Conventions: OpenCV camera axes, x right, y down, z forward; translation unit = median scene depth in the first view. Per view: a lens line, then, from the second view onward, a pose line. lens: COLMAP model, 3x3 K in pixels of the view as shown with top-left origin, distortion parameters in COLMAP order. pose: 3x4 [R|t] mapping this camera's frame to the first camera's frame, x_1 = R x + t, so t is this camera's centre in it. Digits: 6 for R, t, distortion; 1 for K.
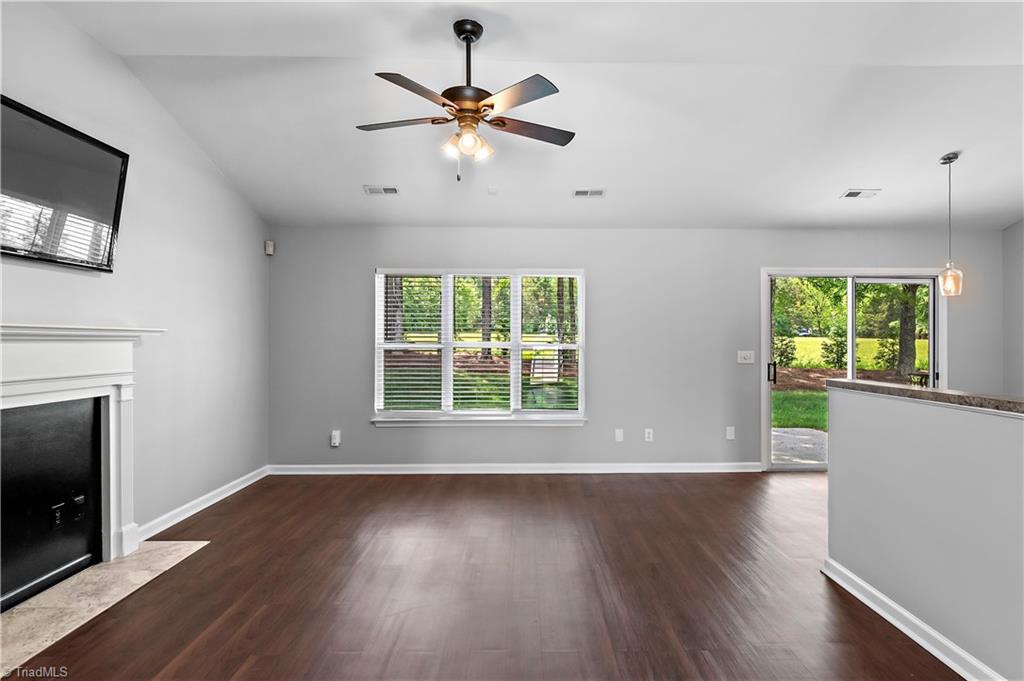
lens RADIAL K [[563.1, 0, 533.1], [0, 563.1, 333.1], [0, 0, 1]] dist [0.000933, -0.000670]
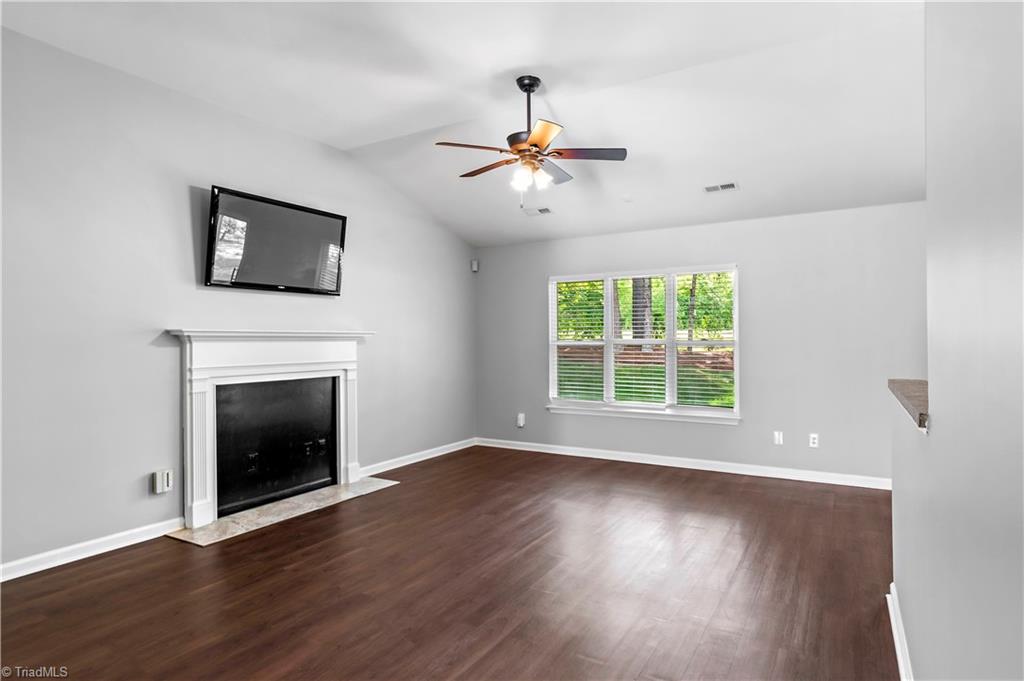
lens RADIAL K [[570.9, 0, 521.4], [0, 570.9, 329.0], [0, 0, 1]] dist [0.005449, 0.000704]
pose [[0.850220, -0.016873, -0.526157, 0.302252], [0.014700, 0.999857, -0.008310, 0.002264], [0.526222, -0.000670, 0.850347, -0.035747]]
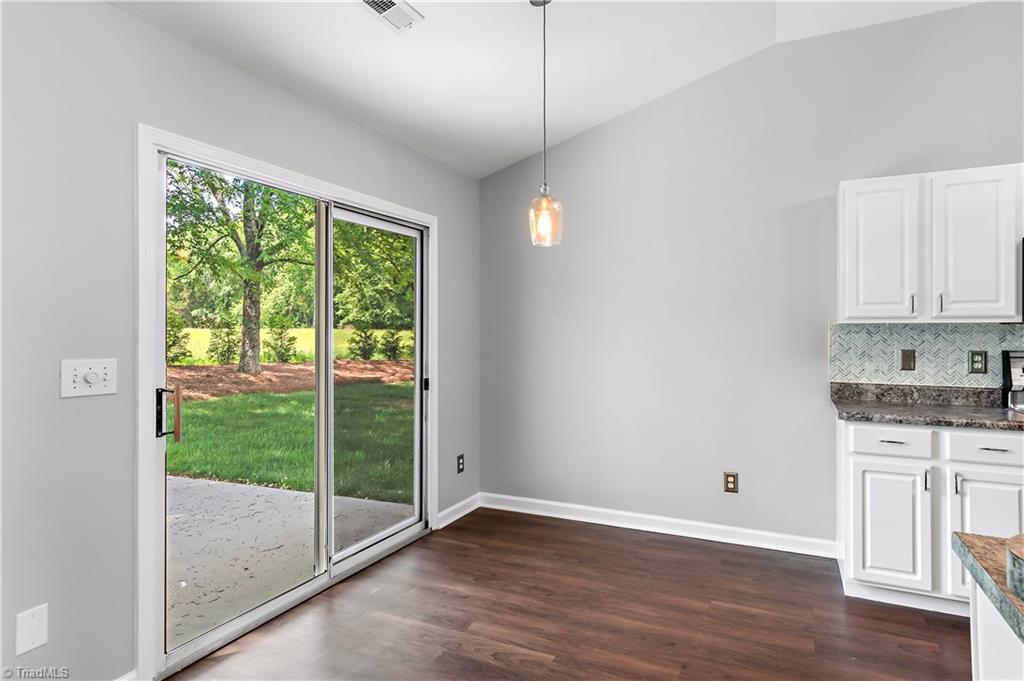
lens RADIAL K [[570.9, 0, 521.4], [0, 570.9, 329.0], [0, 0, 1]] dist [0.005449, 0.000704]
pose [[0.449350, -0.000657, 0.893355, 0.197063], [-0.009169, 0.999944, 0.005347, 0.009815], [-0.893309, -0.010594, 0.449319, 0.645787]]
